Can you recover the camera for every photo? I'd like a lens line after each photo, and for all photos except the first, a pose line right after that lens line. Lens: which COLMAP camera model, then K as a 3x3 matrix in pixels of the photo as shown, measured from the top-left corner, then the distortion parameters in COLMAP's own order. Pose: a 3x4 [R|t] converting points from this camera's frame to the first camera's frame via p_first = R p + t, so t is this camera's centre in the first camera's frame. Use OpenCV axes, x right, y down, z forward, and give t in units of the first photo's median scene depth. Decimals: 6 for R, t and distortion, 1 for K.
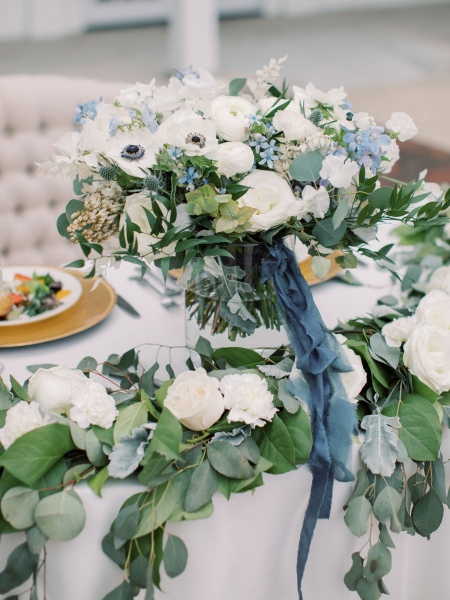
lens RADIAL K [[992.2, 0, 225.0], [0, 992.2, 300.0], [0, 0, 1]] dist [-0.185457, 0.027414]
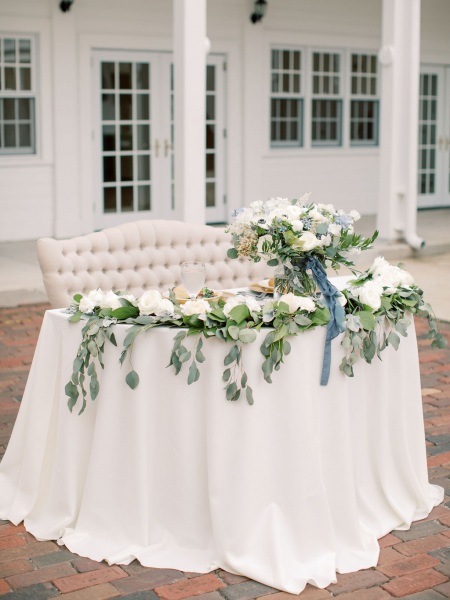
lens RADIAL K [[992.2, 0, 225.0], [0, 992.2, 300.0], [0, 0, 1]] dist [-0.185457, 0.027414]
pose [[0.997462, -0.000529, 0.071204, -0.397879], [0.015949, 0.976226, -0.216169, 0.675524], [-0.069397, 0.216756, 0.973756, -1.690221]]
